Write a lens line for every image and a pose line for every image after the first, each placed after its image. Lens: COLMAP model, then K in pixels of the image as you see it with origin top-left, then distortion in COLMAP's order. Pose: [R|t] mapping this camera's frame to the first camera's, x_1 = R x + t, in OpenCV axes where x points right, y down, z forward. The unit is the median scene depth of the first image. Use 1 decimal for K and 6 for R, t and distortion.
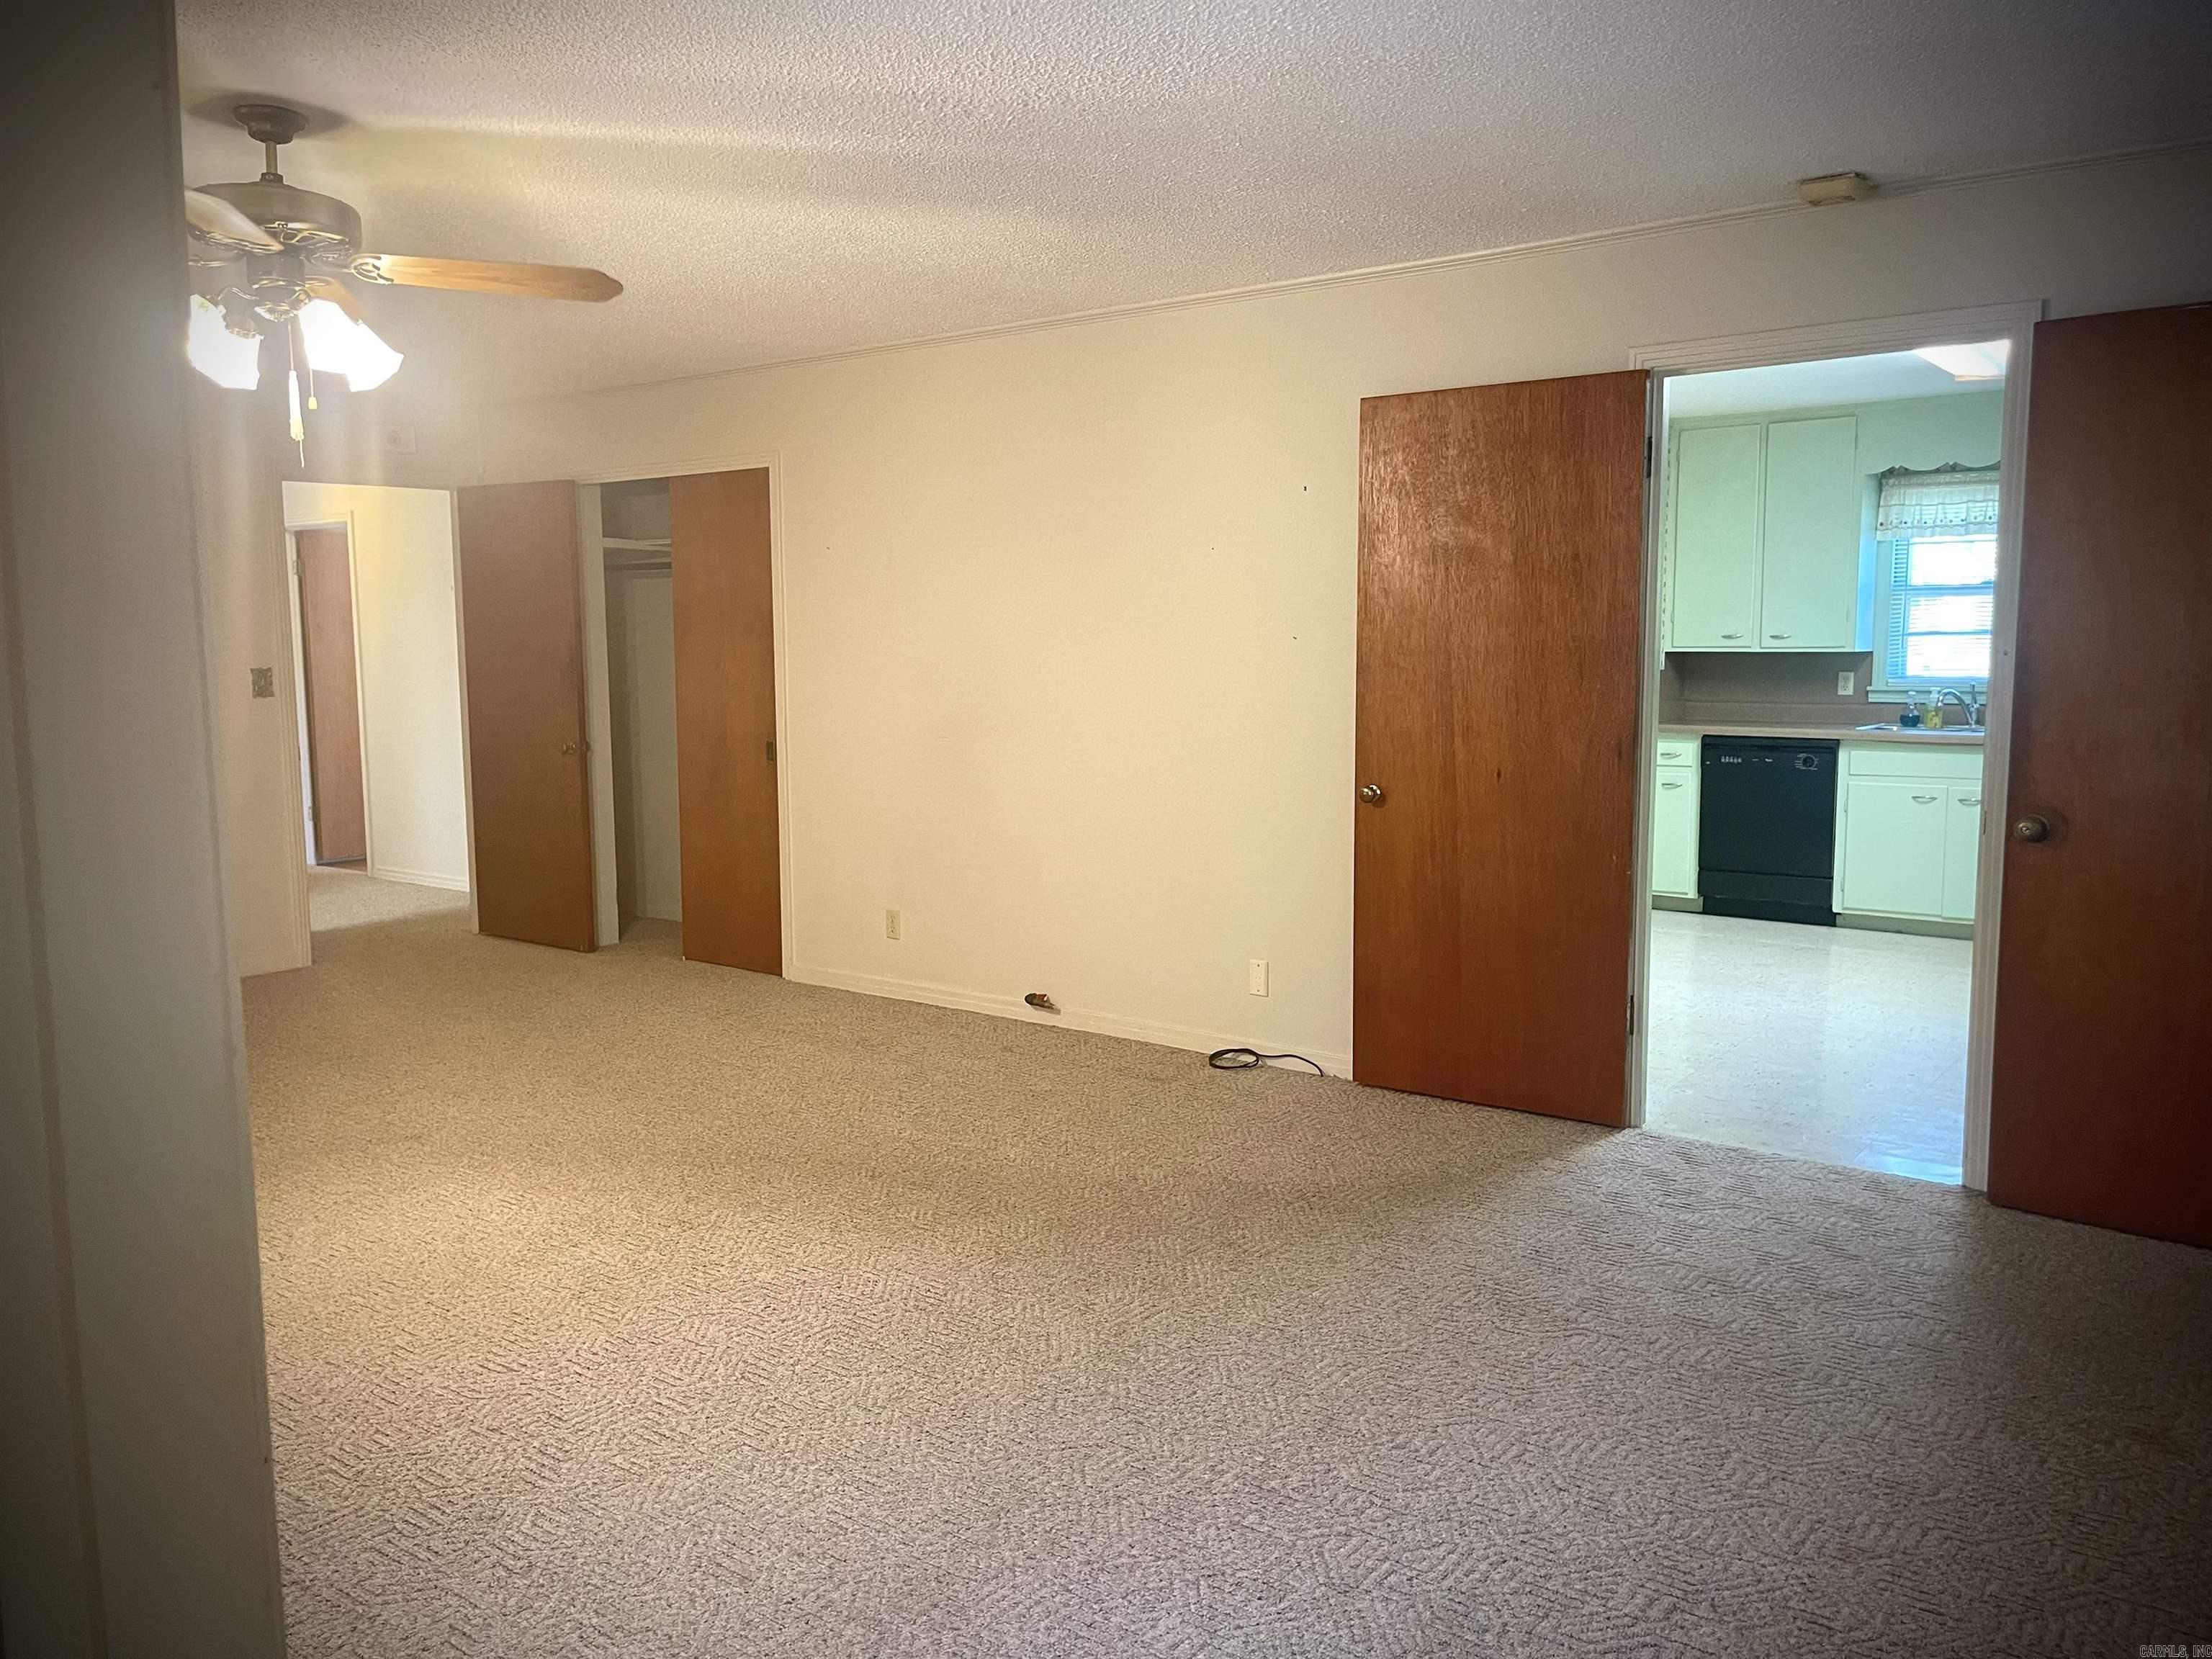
lens RADIAL K [[1643.5, 0, 1100.1], [0, 1643.5, 839.3], [0, 0, 1]] dist [0.069665, -0.094319]
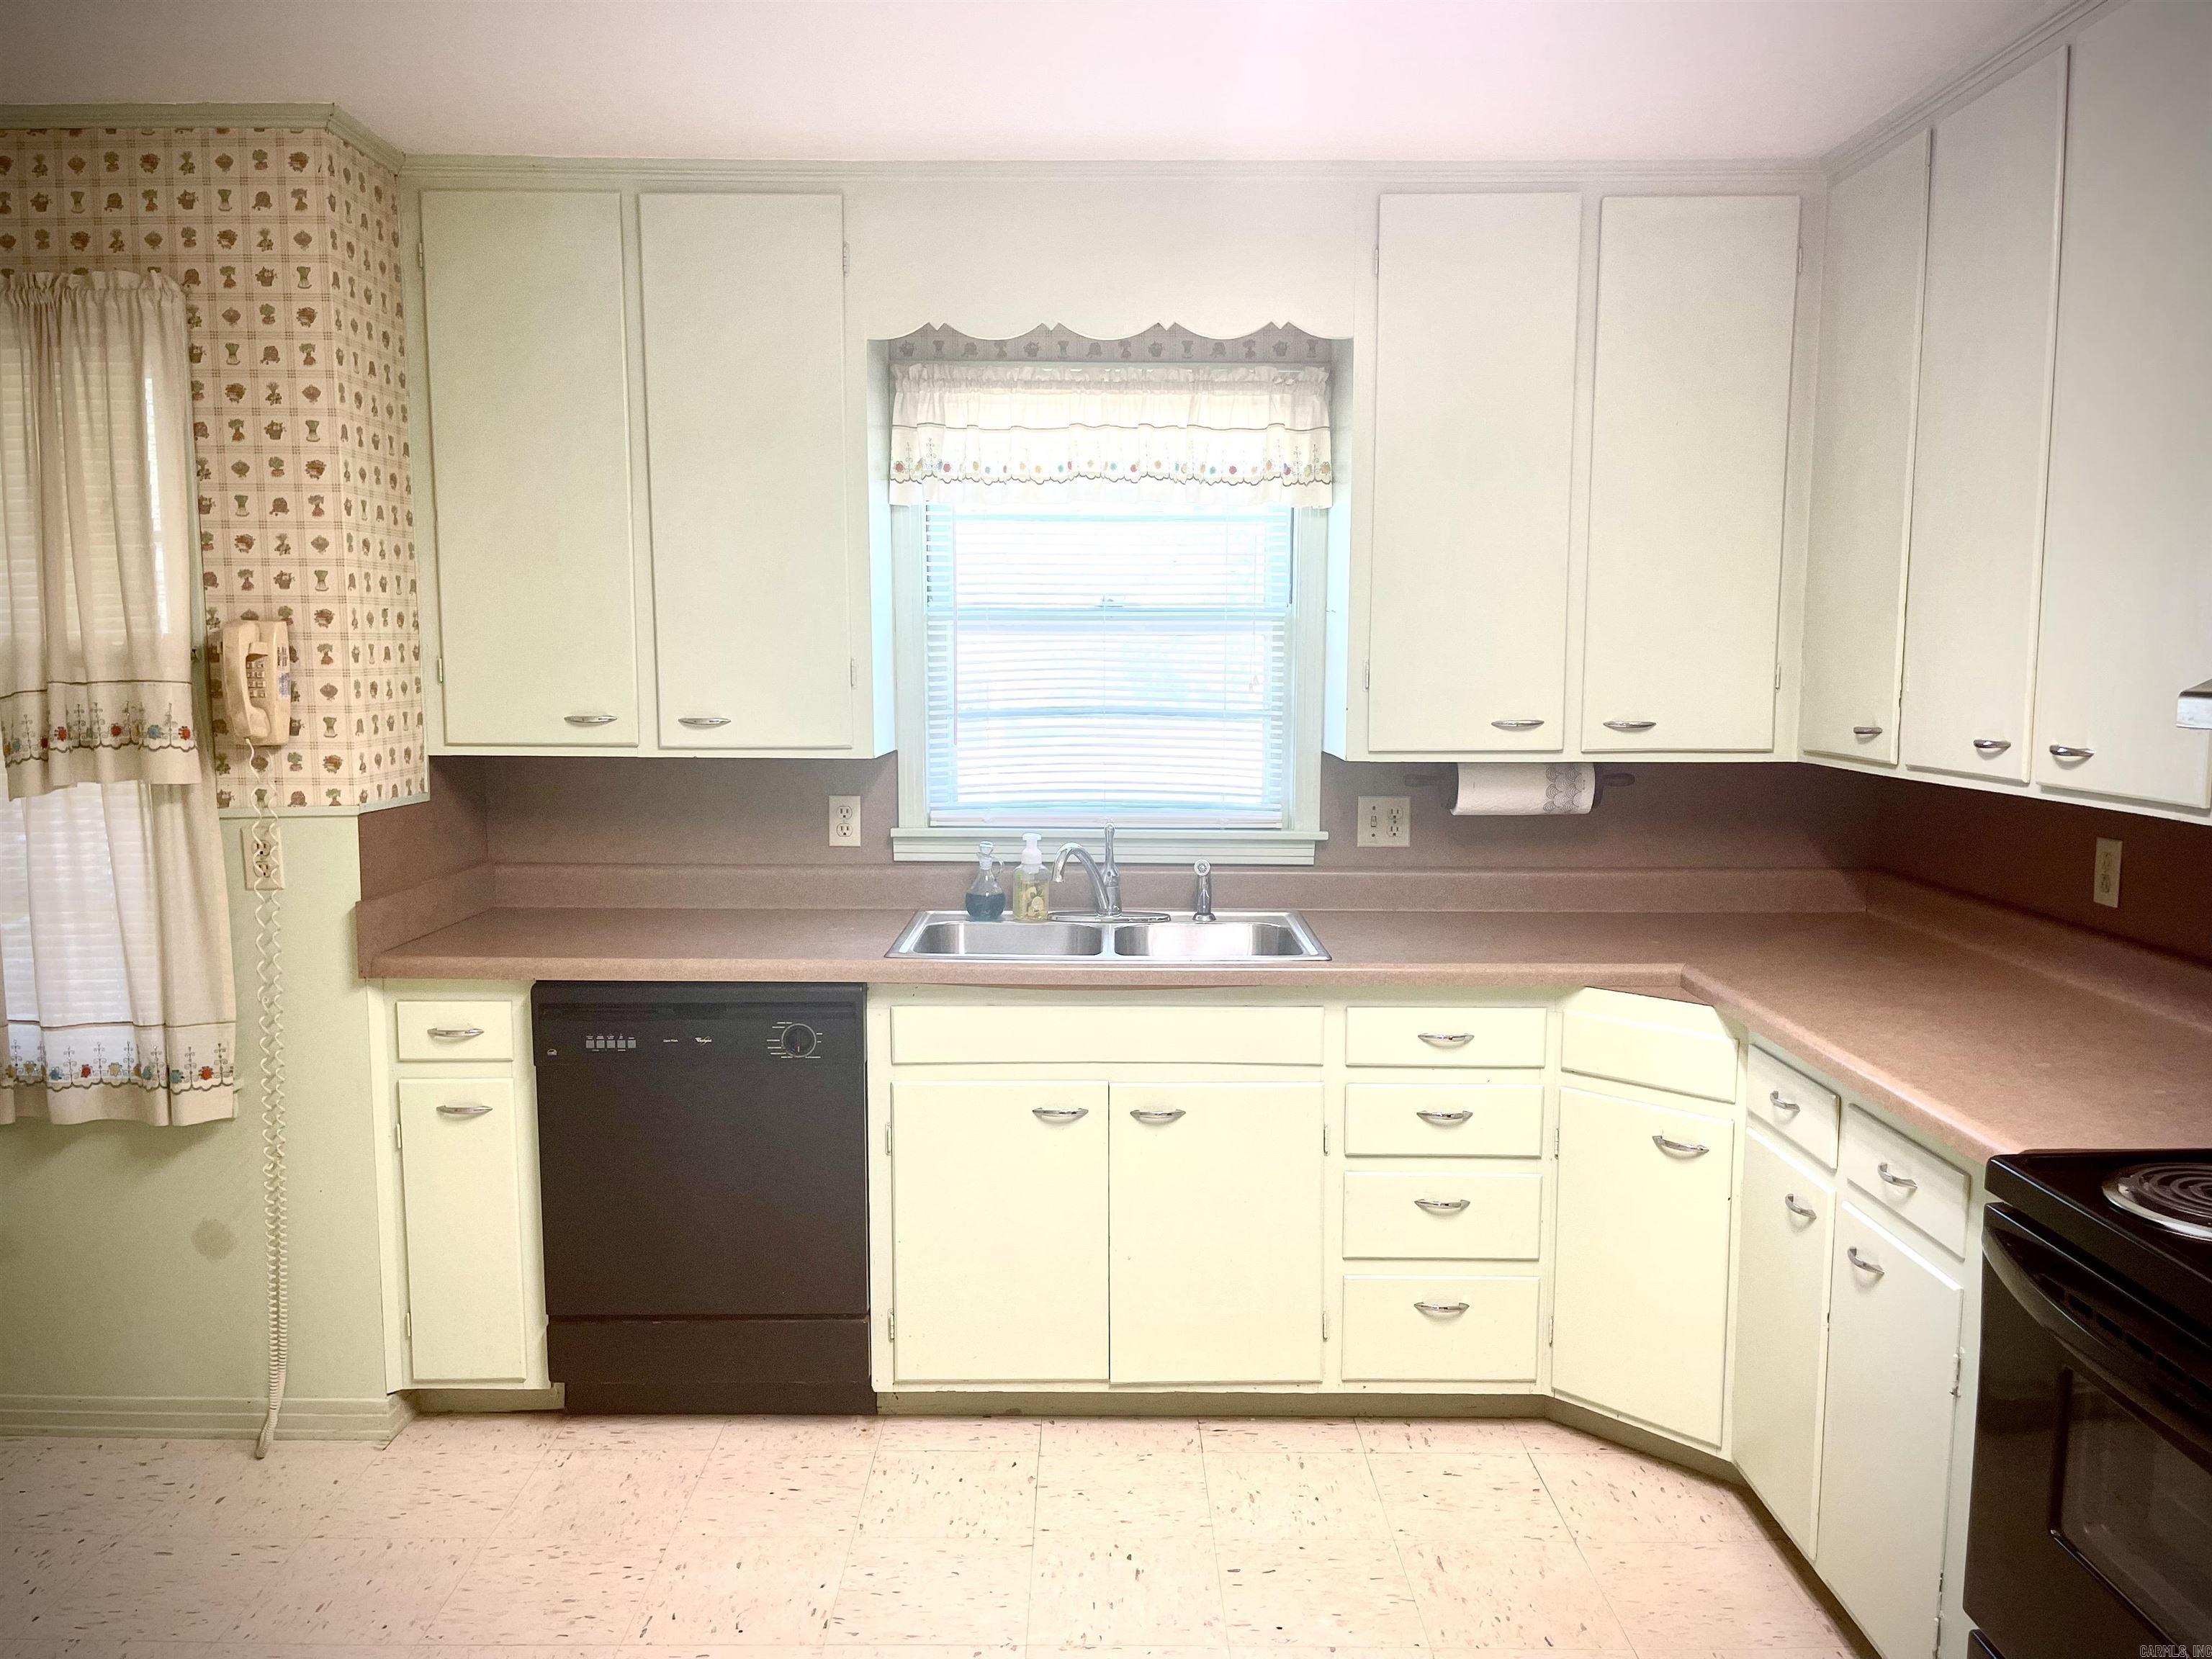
lens RADIAL K [[1643.5, 0, 1100.1], [0, 1643.5, 839.3], [0, 0, 1]] dist [0.069665, -0.094319]
pose [[0.789909, -0.060485, 0.610234, 0.238486], [0.064623, 0.997793, 0.015249, -0.093907], [-0.609809, 0.027390, 0.792075, 0.623324]]
